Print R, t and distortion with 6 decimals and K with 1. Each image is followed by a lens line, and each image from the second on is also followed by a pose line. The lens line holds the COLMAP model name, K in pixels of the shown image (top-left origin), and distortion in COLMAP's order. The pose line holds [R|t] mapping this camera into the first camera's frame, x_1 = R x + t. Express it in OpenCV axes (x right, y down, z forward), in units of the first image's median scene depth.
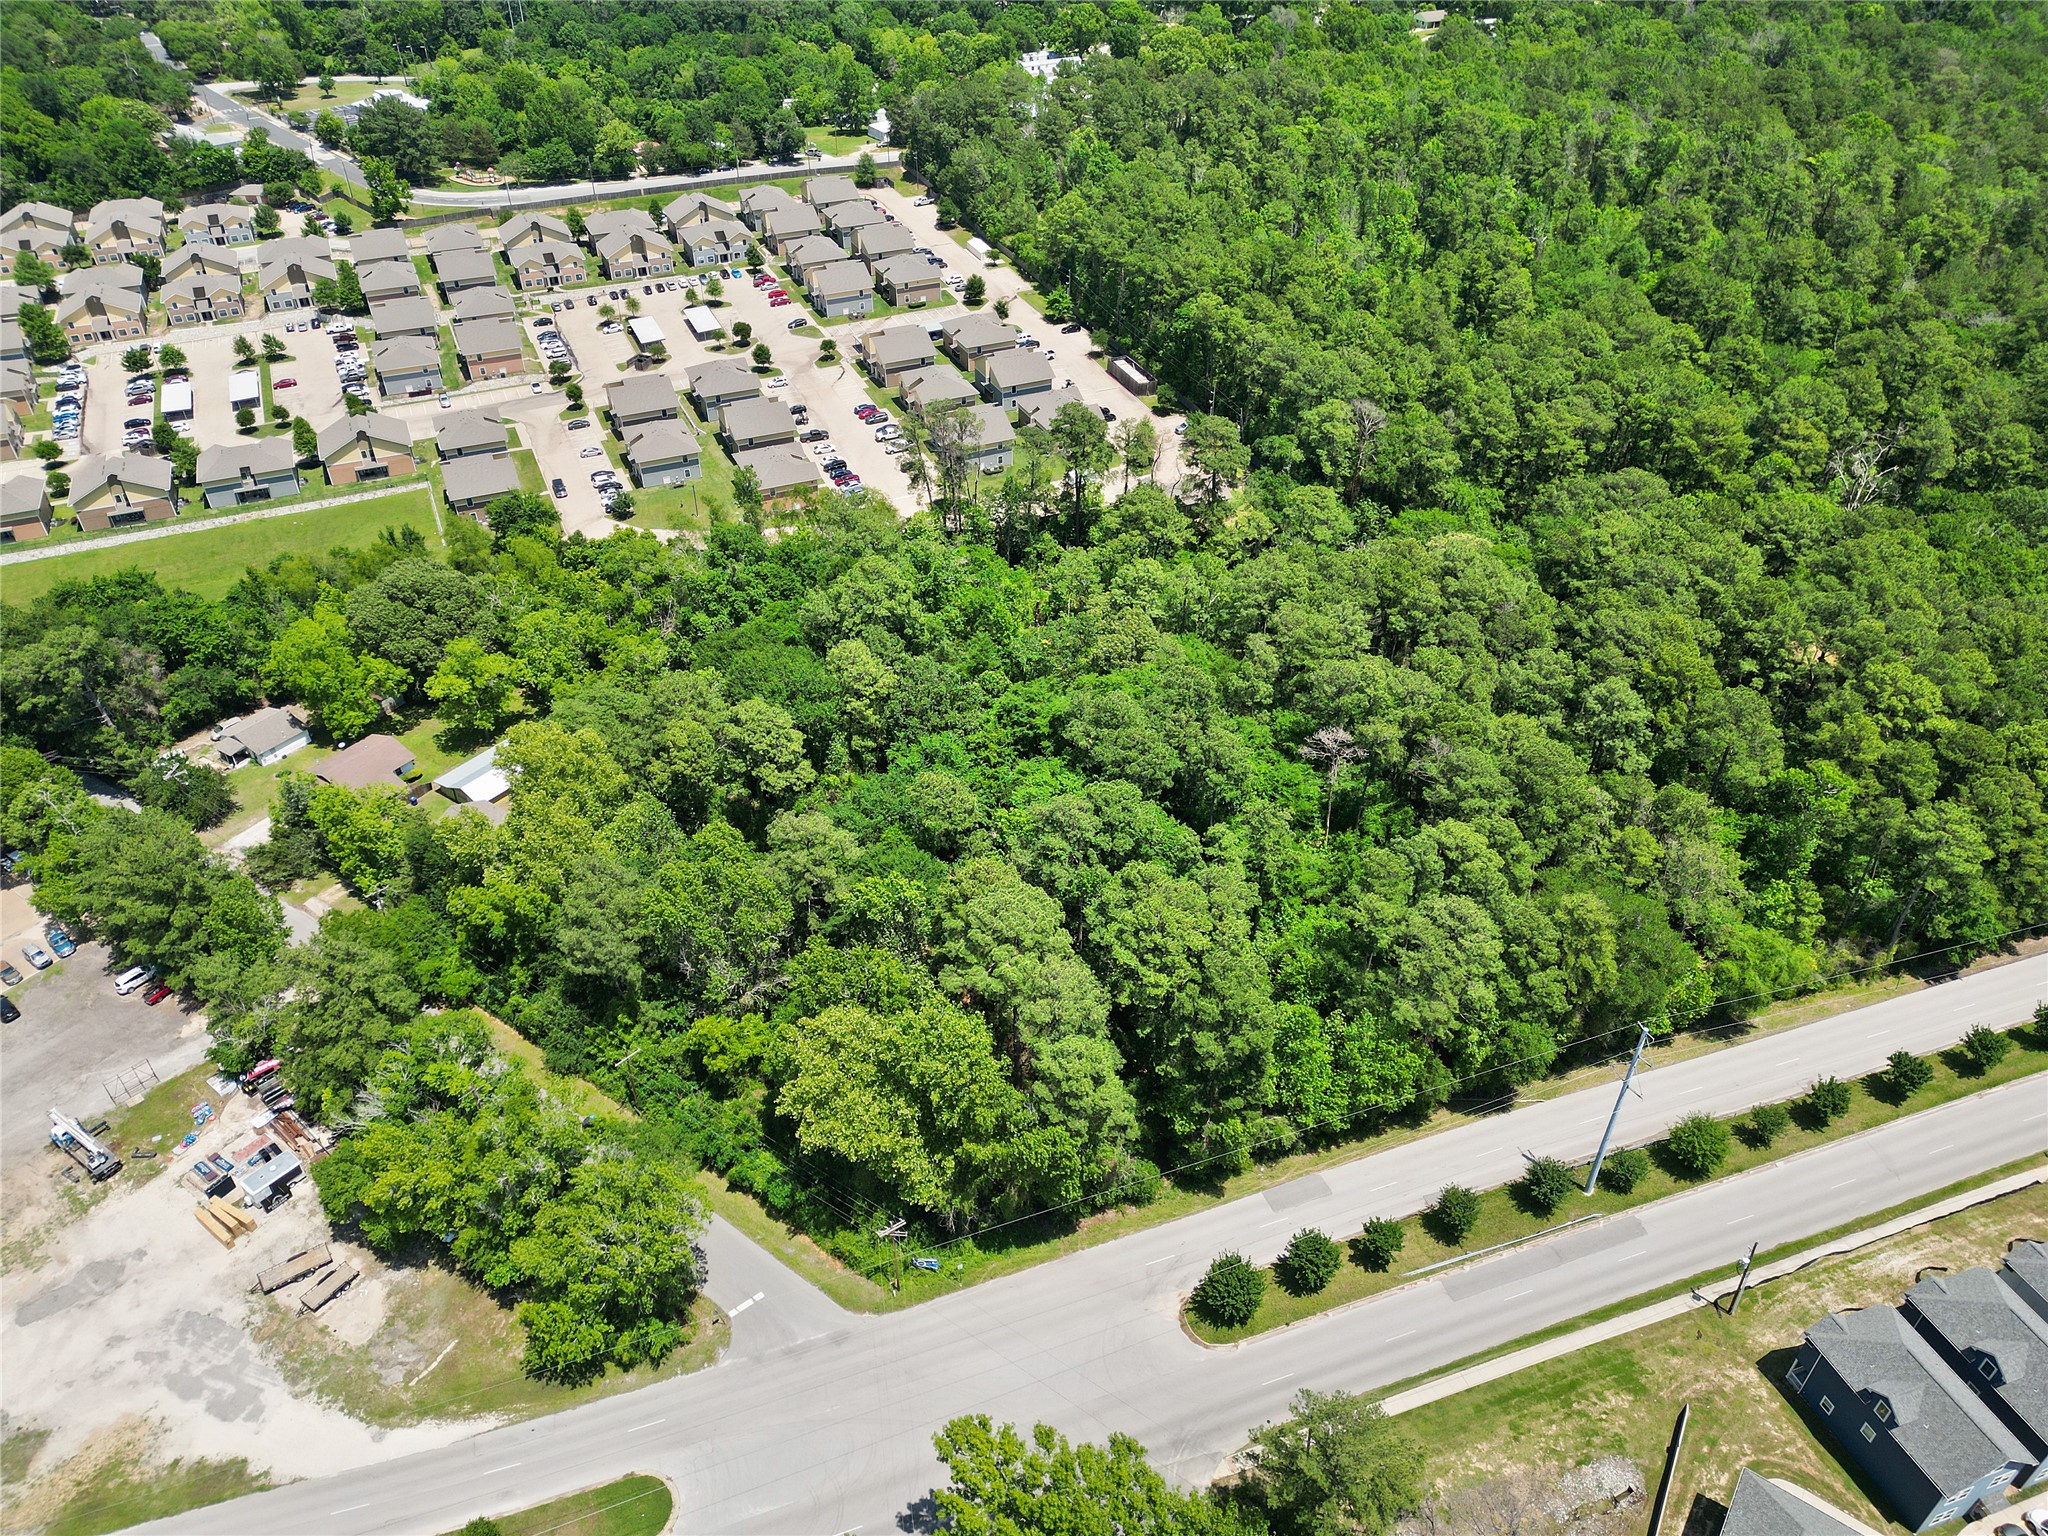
lens RADIAL K [[1440.5, 0, 1014.6], [0, 1440.5, 769.4], [0, 0, 1]] dist [0.064429, -0.059806]
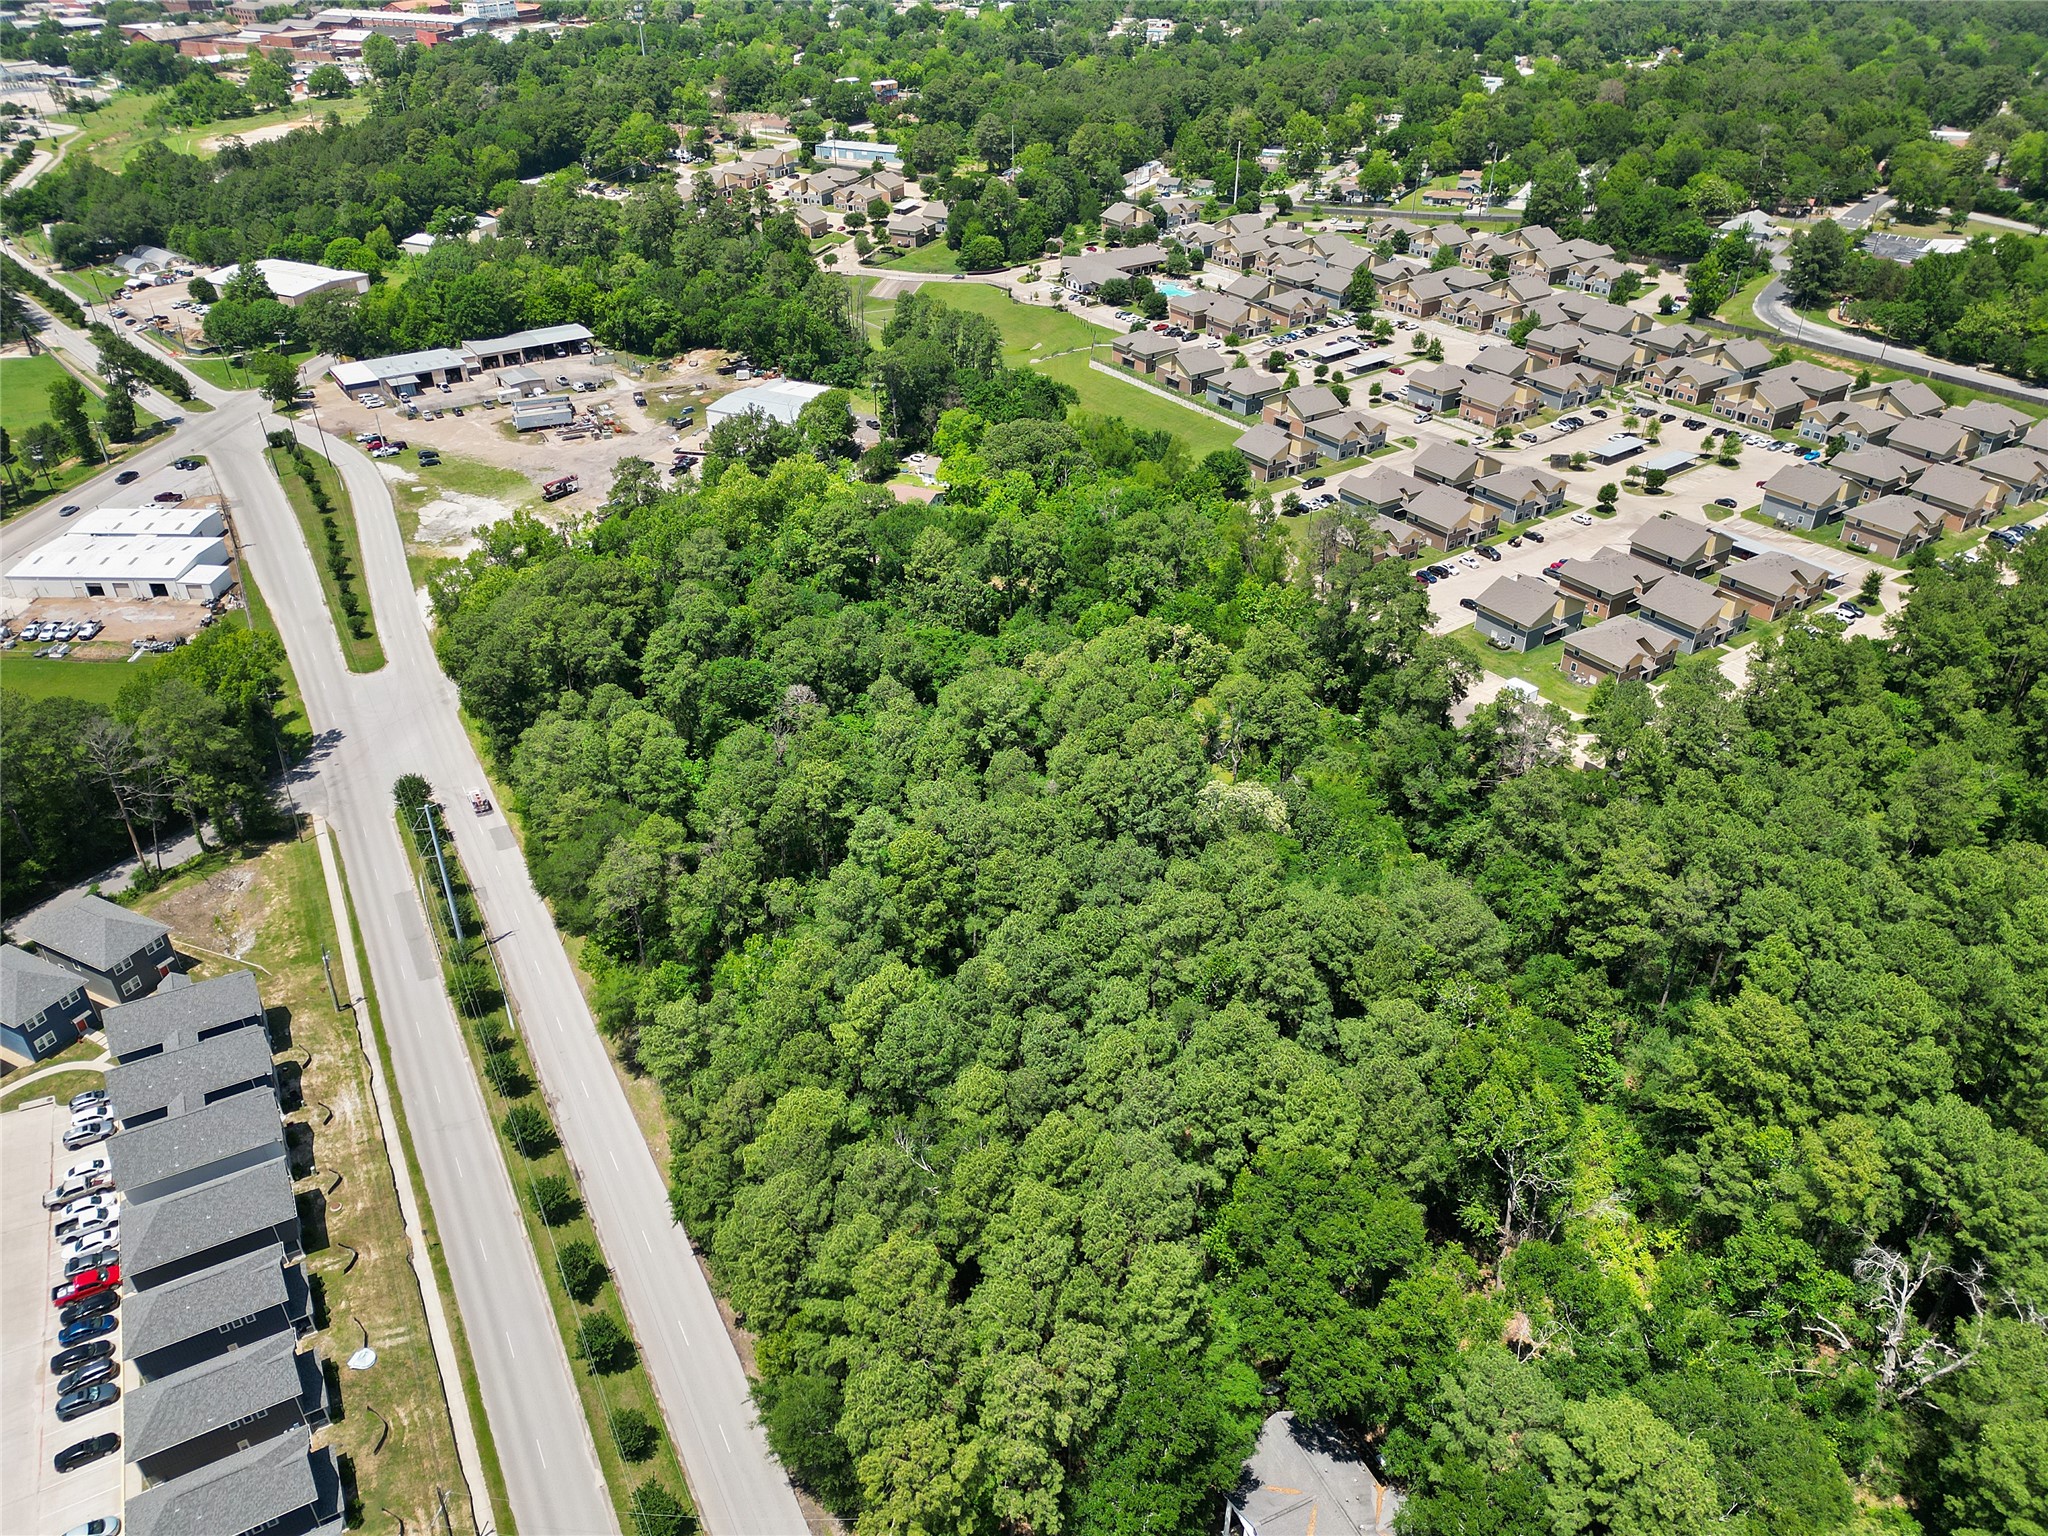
lens RADIAL K [[1452.2, 0, 1014.2], [0, 1452.2, 764.3], [0, 0, 1]] dist [0.062342, -0.050838]
pose [[0.159847, 0.530320, -0.832592, 0.666249], [-0.586492, 0.729455, 0.352028, -0.263966], [0.794025, 0.432038, 0.427630, 0.343563]]
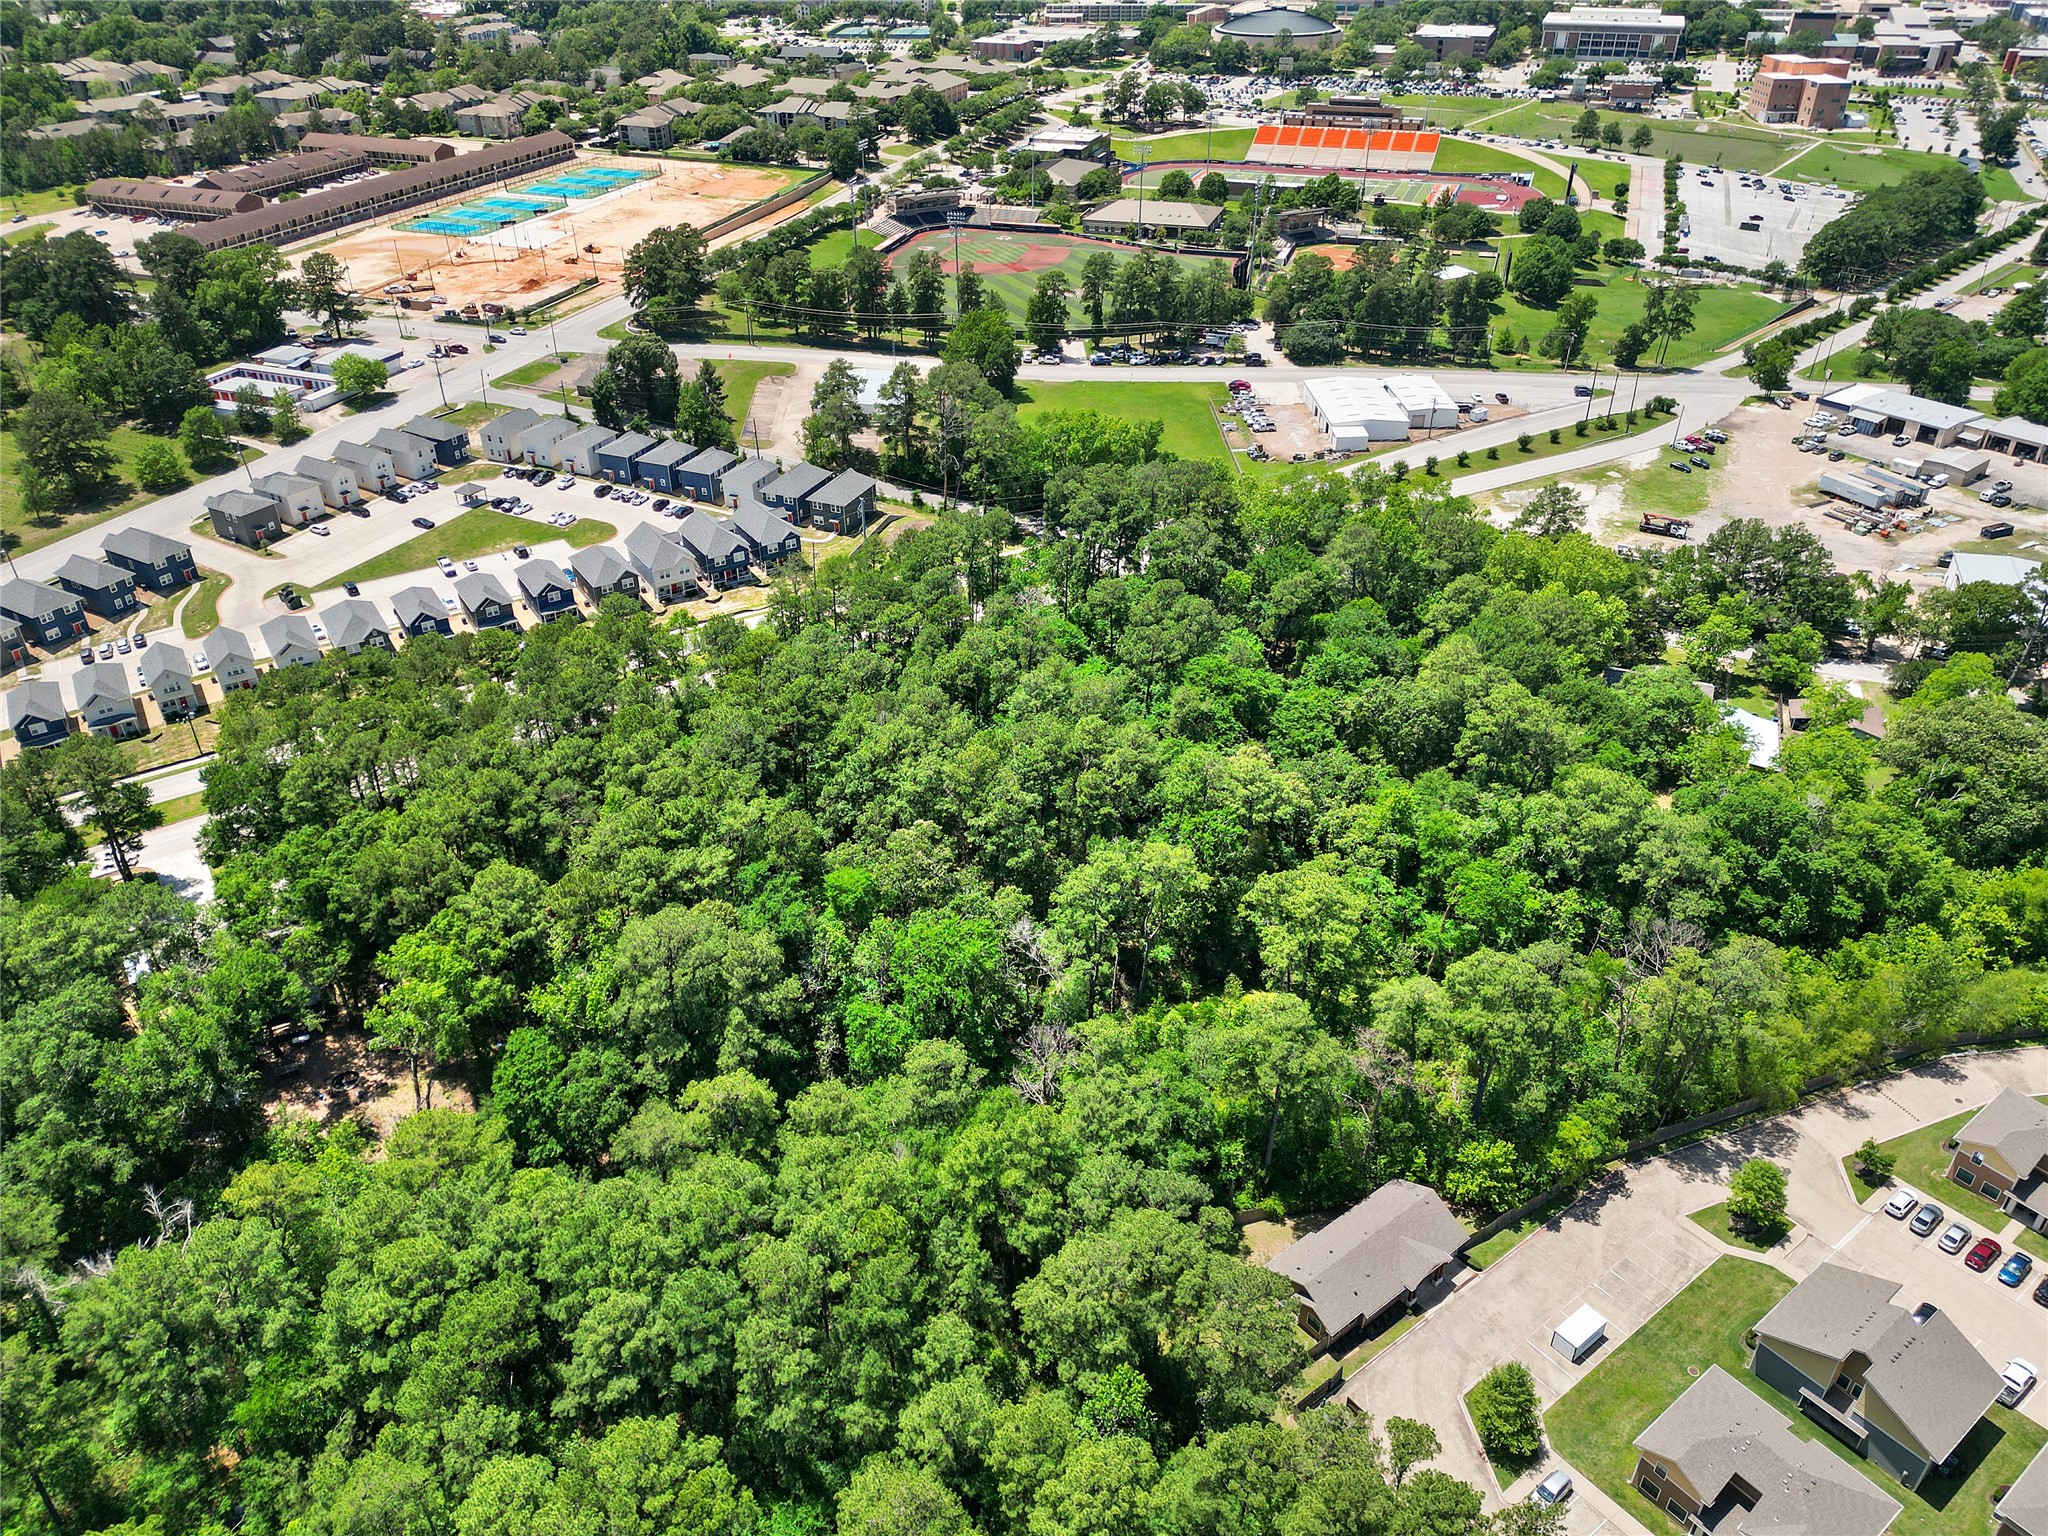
lens RADIAL K [[1440.5, 0, 1014.6], [0, 1440.5, 769.4], [0, 0, 1]] dist [0.064429, -0.059806]
pose [[-0.973040, 0.132753, -0.188600, 0.267994], [-0.130423, 0.357716, 0.924678, -0.629277], [0.190219, 0.924346, -0.330758, 0.832313]]
